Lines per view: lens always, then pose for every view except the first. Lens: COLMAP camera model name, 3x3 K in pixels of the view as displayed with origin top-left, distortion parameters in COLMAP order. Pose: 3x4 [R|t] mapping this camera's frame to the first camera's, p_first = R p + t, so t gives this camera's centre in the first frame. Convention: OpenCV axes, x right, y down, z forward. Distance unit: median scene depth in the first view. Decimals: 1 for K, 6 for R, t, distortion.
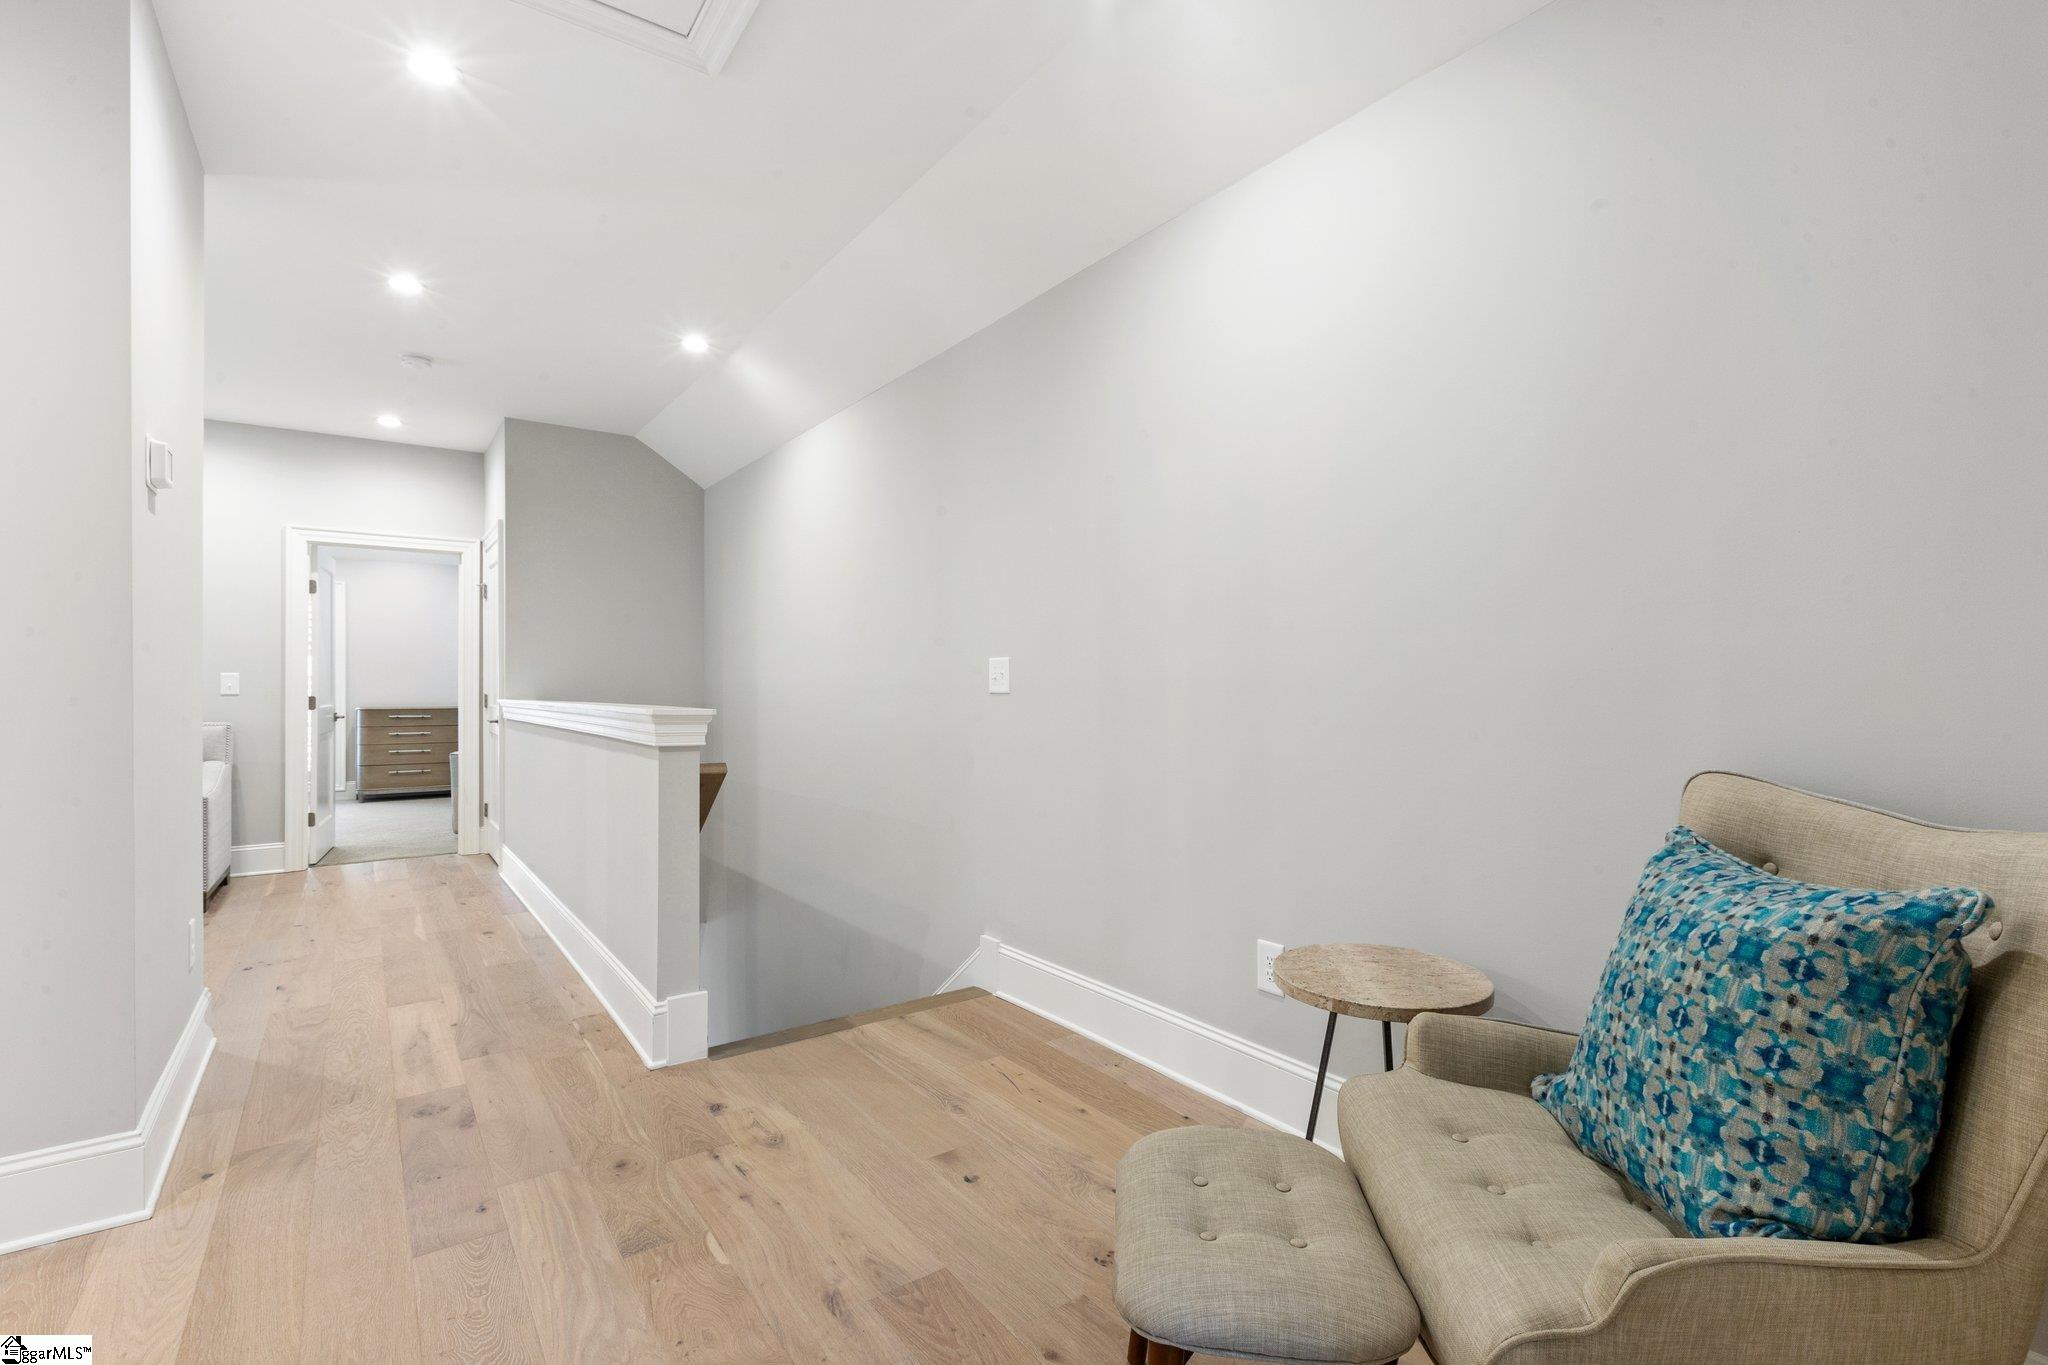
lens RADIAL K [[923.5, 0, 1032.3], [0, 923.5, 679.2], [0, 0, 1]] dist [0.005710, -0.001277]
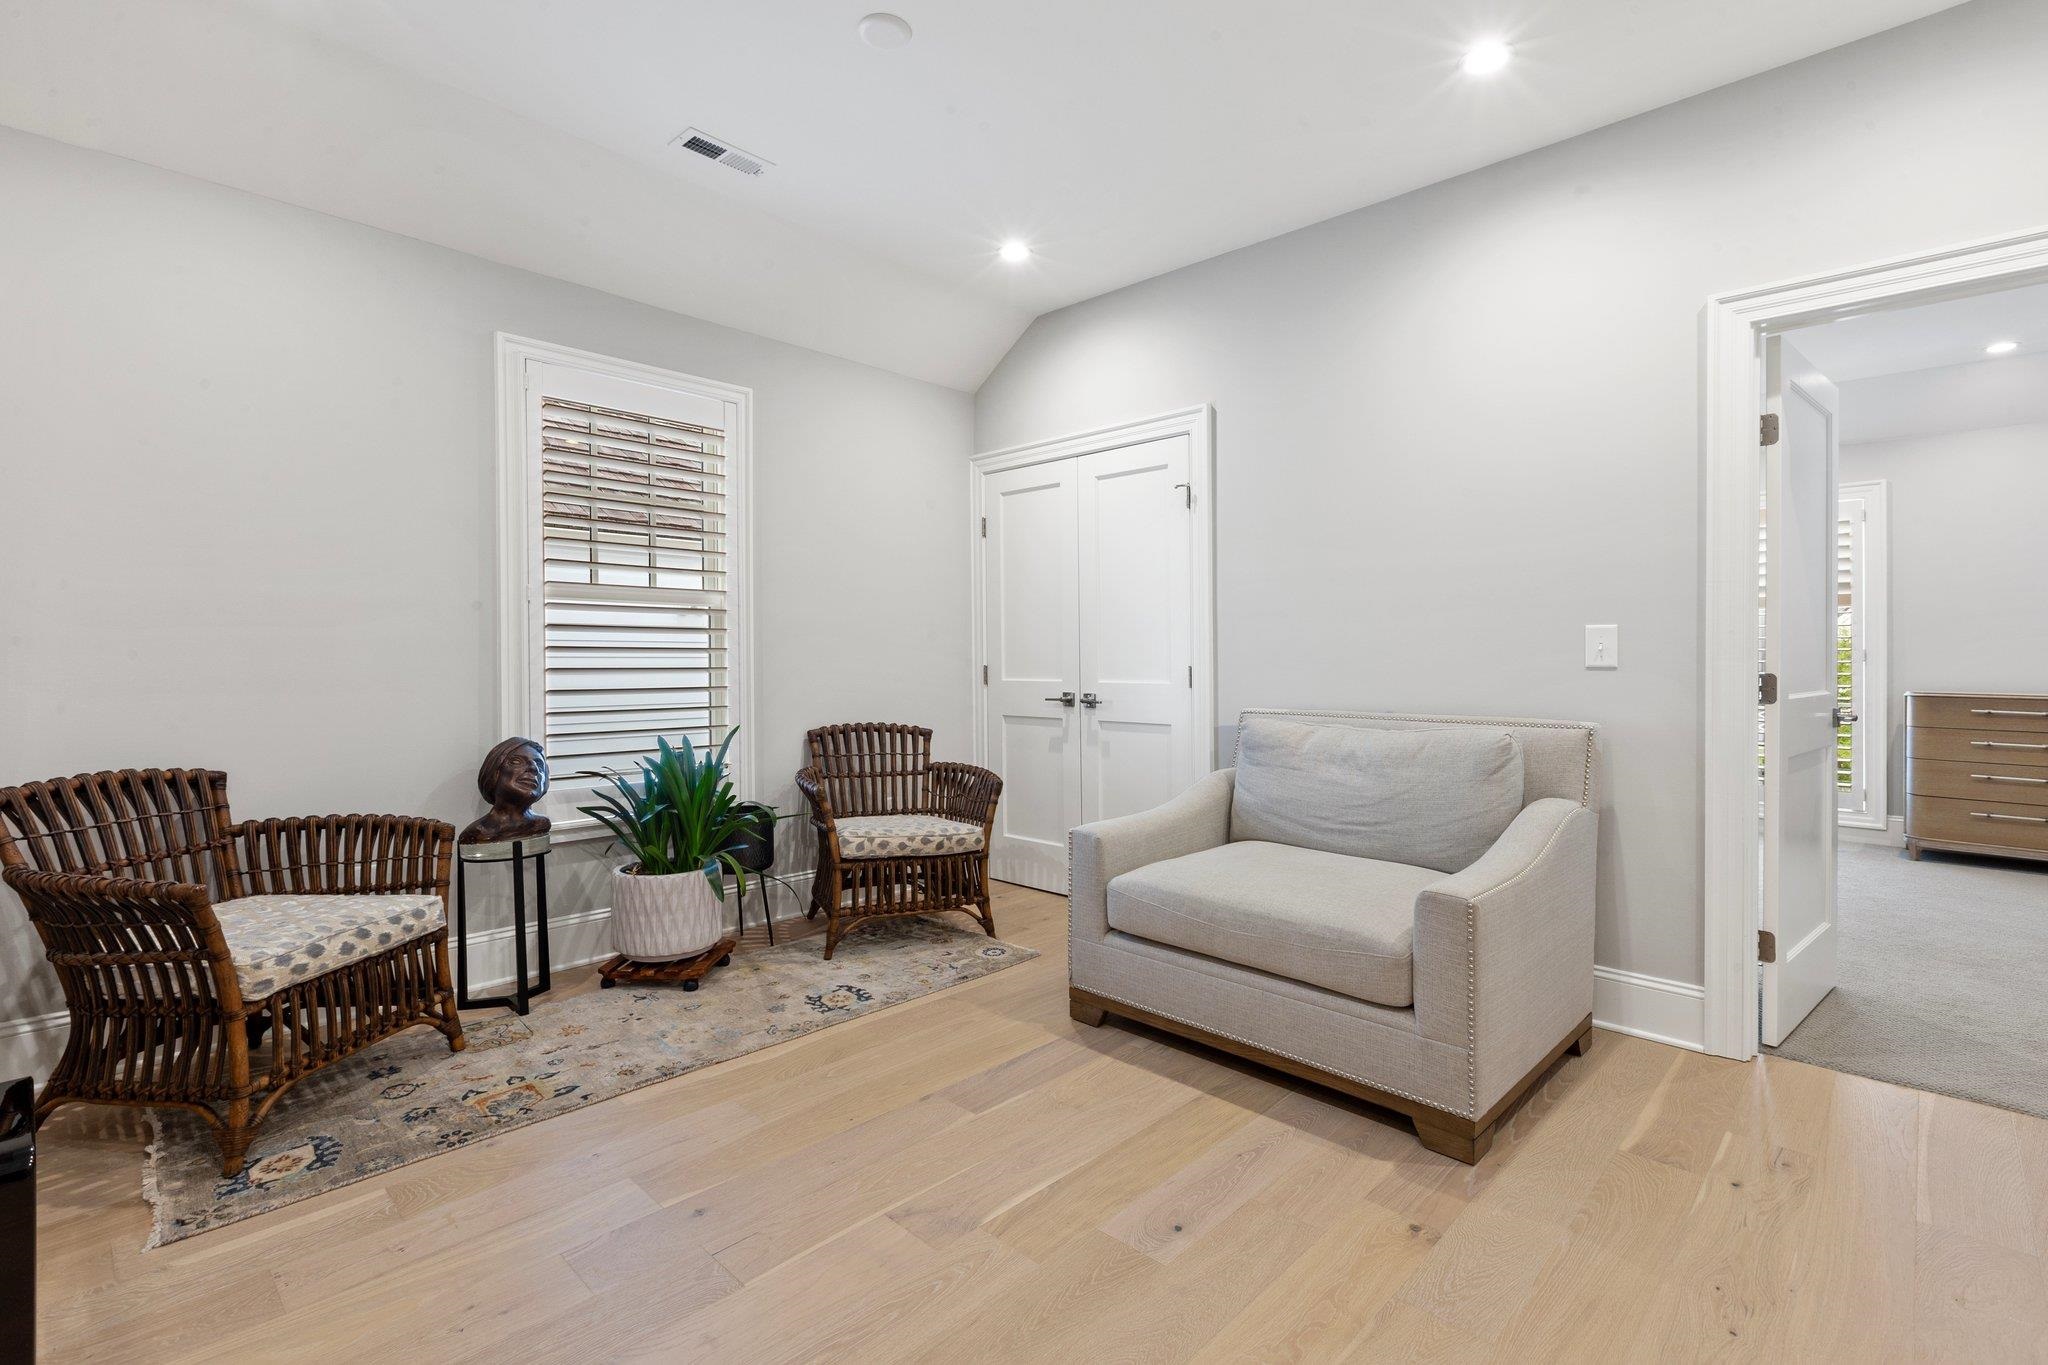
lens RADIAL K [[923.5, 0, 1029.2], [0, 923.5, 672.1], [0, 0, 1]] dist [0.005710, -0.001277]
pose [[0.167946, 0.011145, -0.985733, -0.393493], [0.009232, 0.999874, 0.012878, 0.008616], [0.985753, -0.011263, 0.167822, 0.570140]]
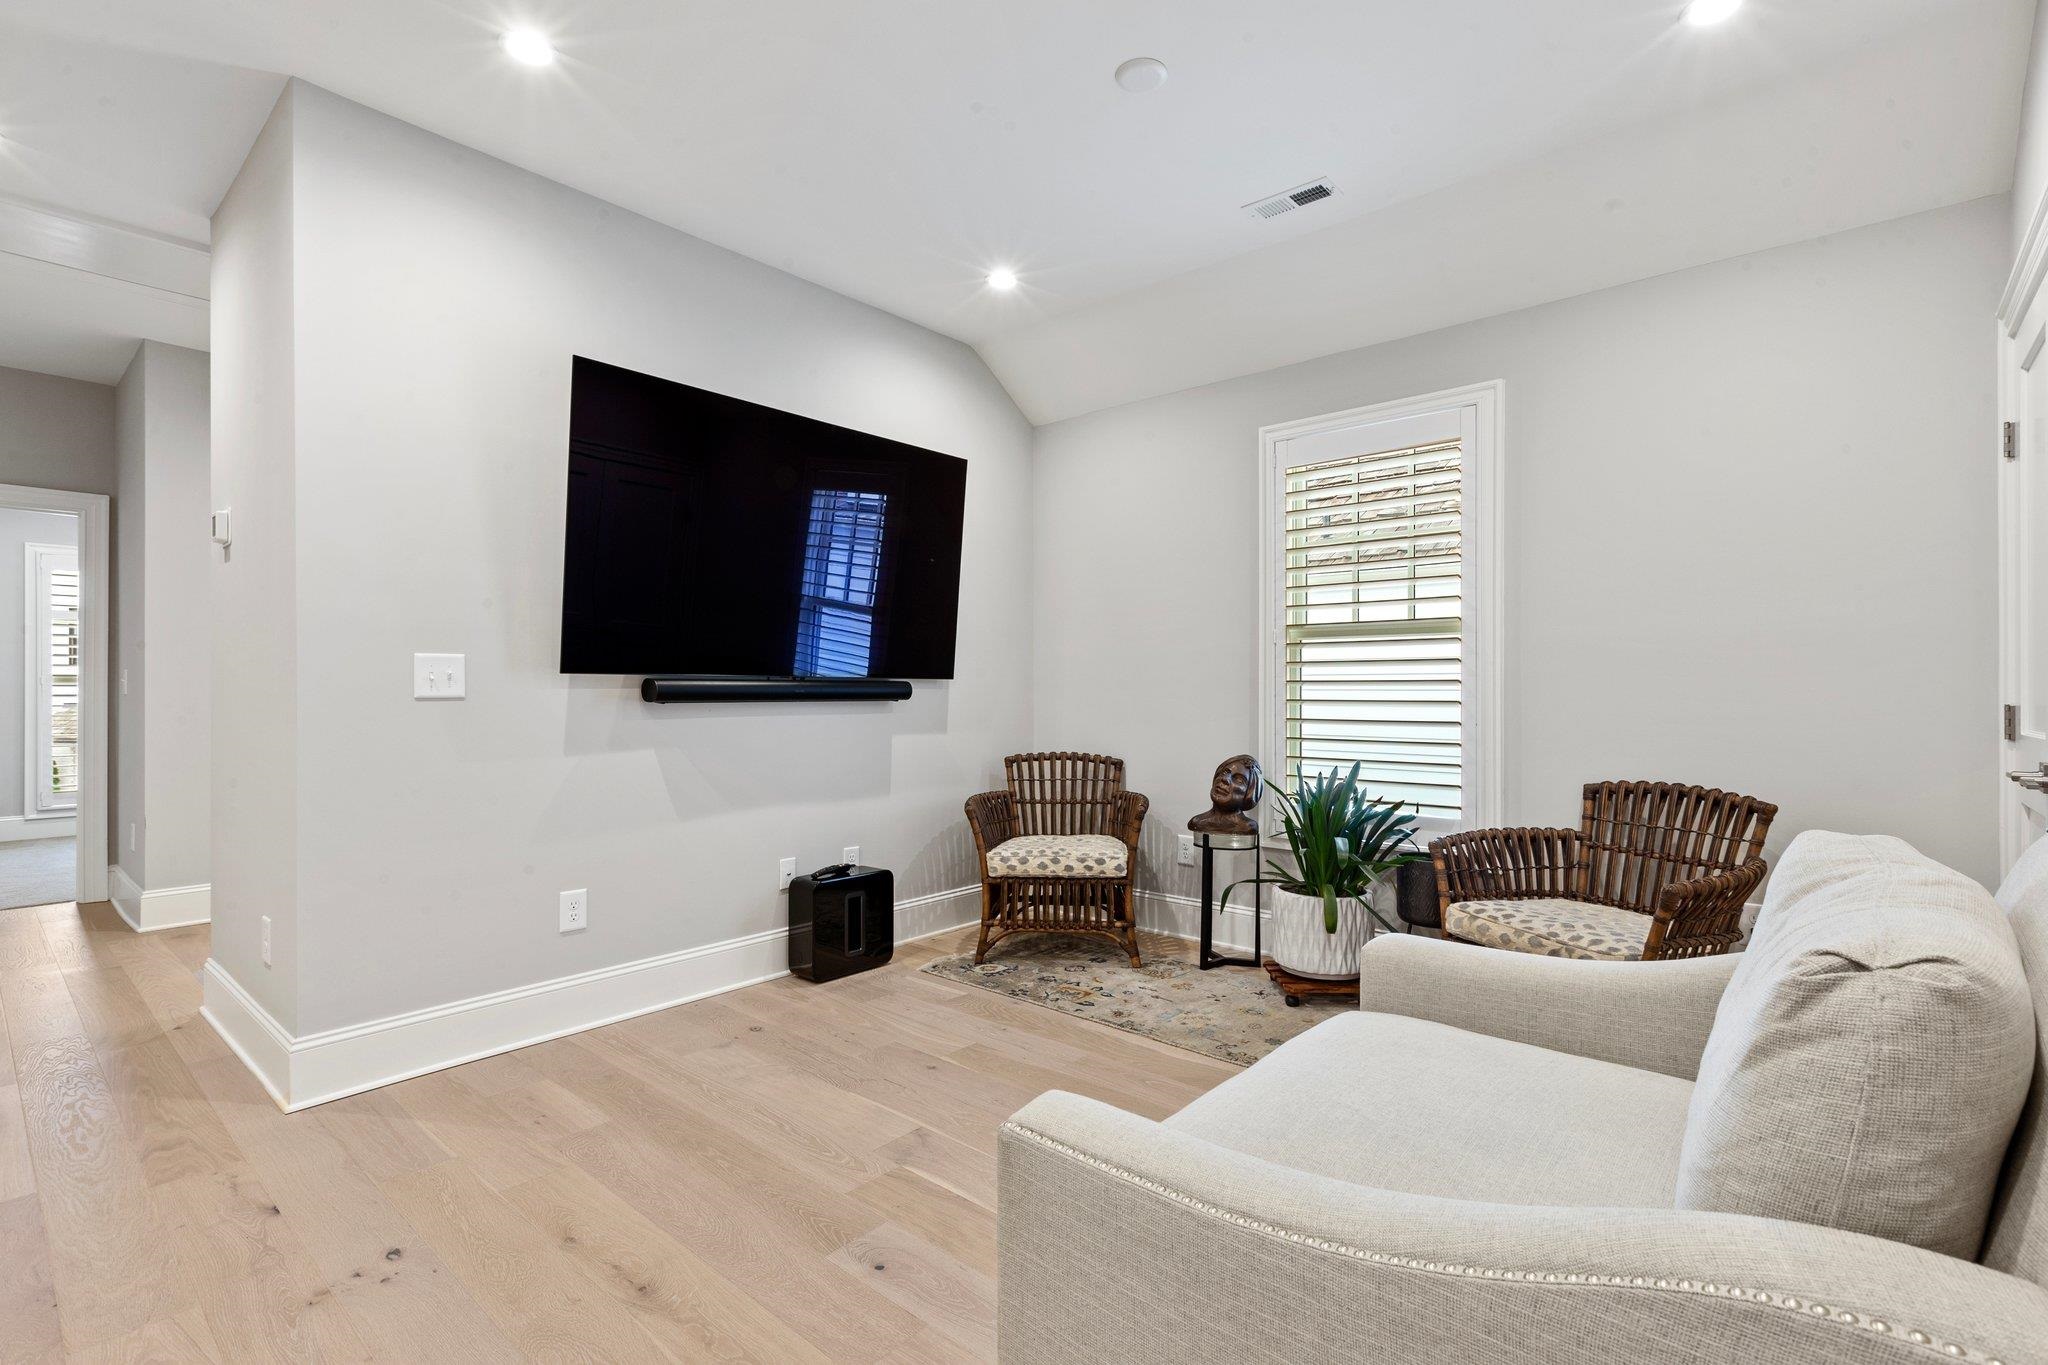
lens RADIAL K [[923.5, 0, 1024.4], [0, 923.5, 701.1], [0, 0, 1]] dist [0.005710, -0.001277]
pose [[-0.974408, 0.000478, -0.224786, -1.010942], [0.000836, 0.999999, -0.001494, 0.018119], [0.224785, -0.001644, -0.974407, 1.493204]]
